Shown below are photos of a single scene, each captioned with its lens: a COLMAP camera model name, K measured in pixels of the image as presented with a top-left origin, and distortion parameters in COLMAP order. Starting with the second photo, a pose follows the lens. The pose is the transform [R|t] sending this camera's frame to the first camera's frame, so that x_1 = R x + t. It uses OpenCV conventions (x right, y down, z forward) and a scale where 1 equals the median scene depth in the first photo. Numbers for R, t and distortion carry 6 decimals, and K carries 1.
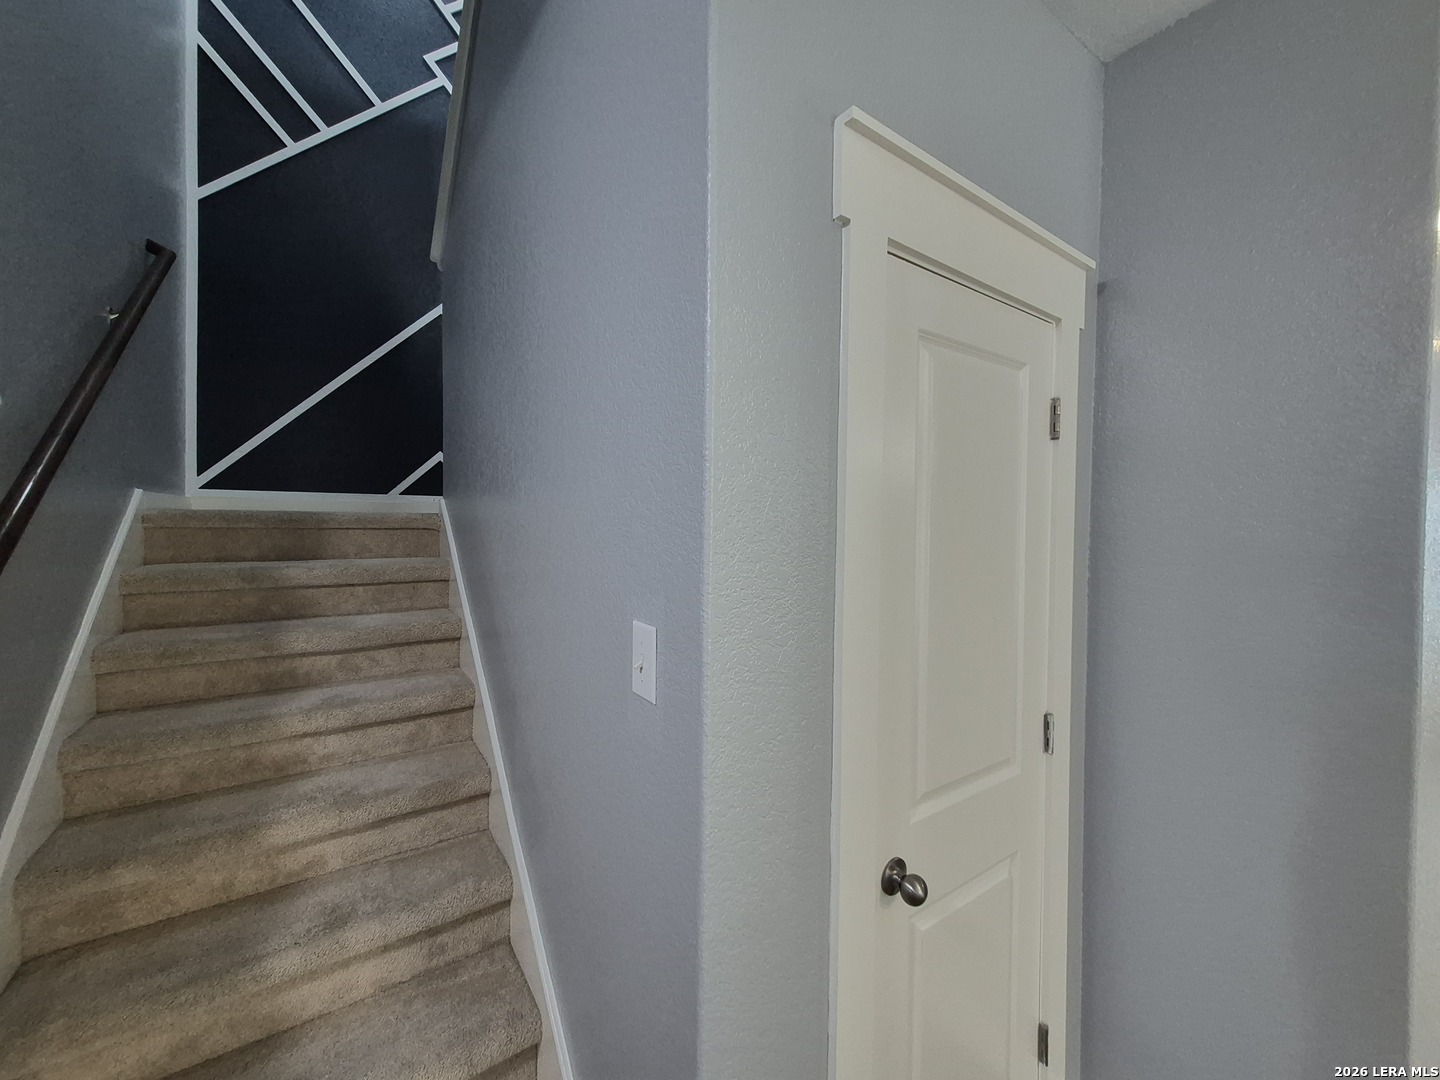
lens RADIAL K [[565.2, 0, 724.8], [0, 565.2, 532.5], [0, 0, 1]] dist [0.001635, -0.000257]
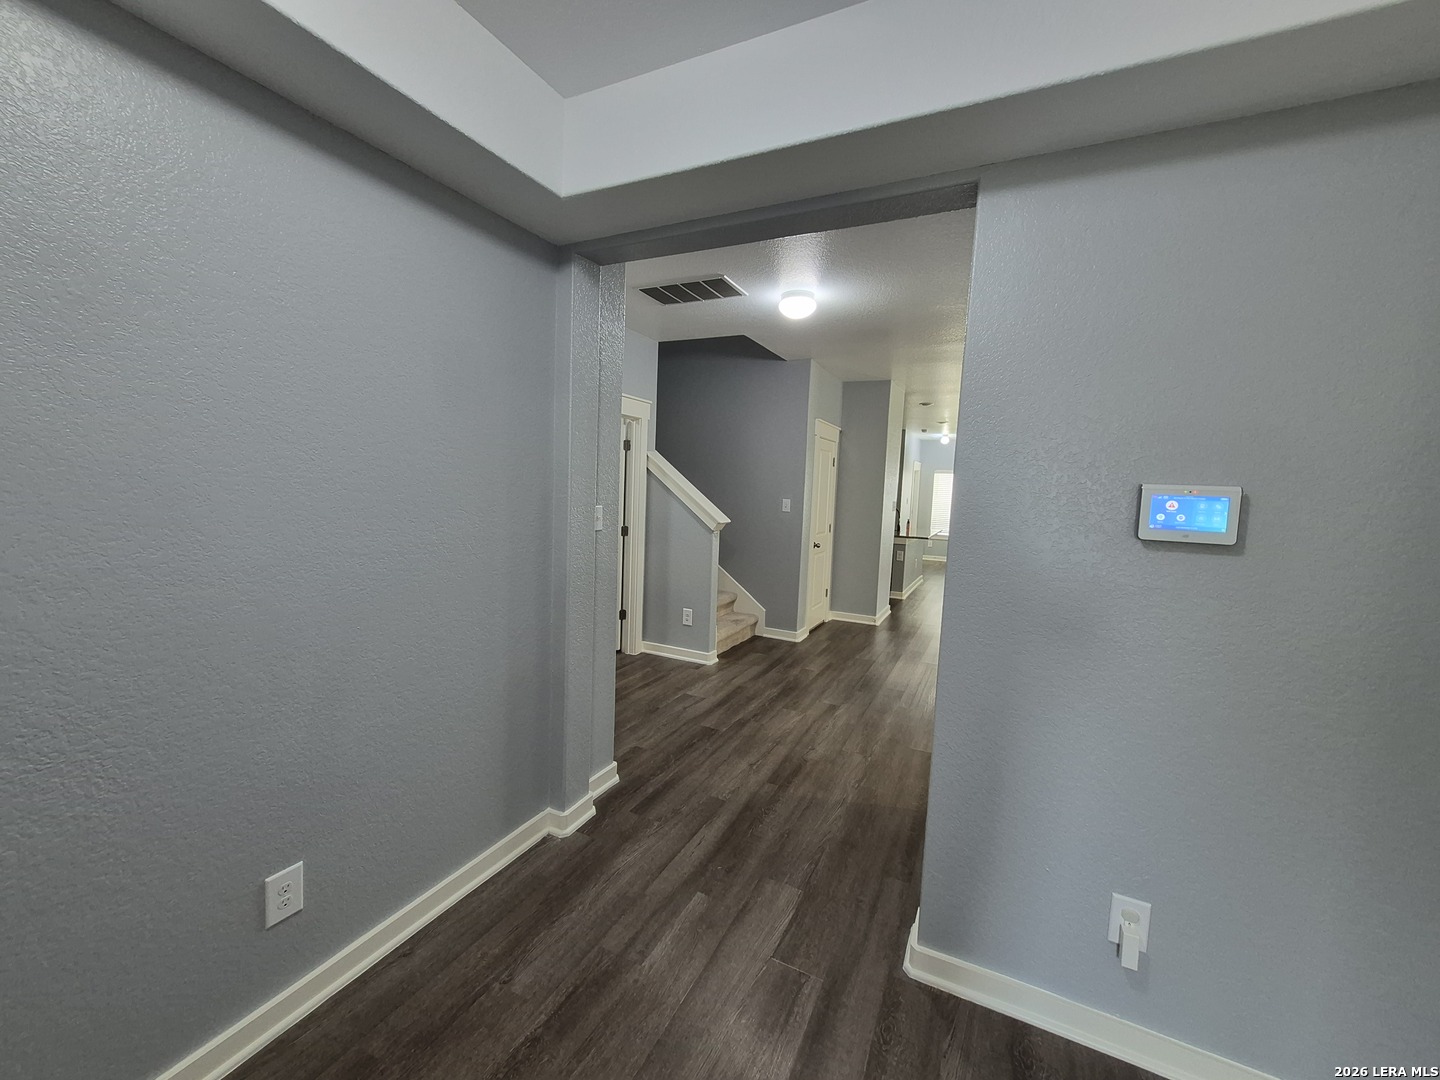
lens RADIAL K [[565.2, 0, 724.8], [0, 565.2, 532.5], [0, 0, 1]] dist [0.001635, -0.000257]
pose [[0.872759, -0.019178, 0.487775, -2.462108], [-0.021331, 0.996775, 0.077358, 0.044090], [-0.487686, -0.077920, 0.869535, -2.645381]]
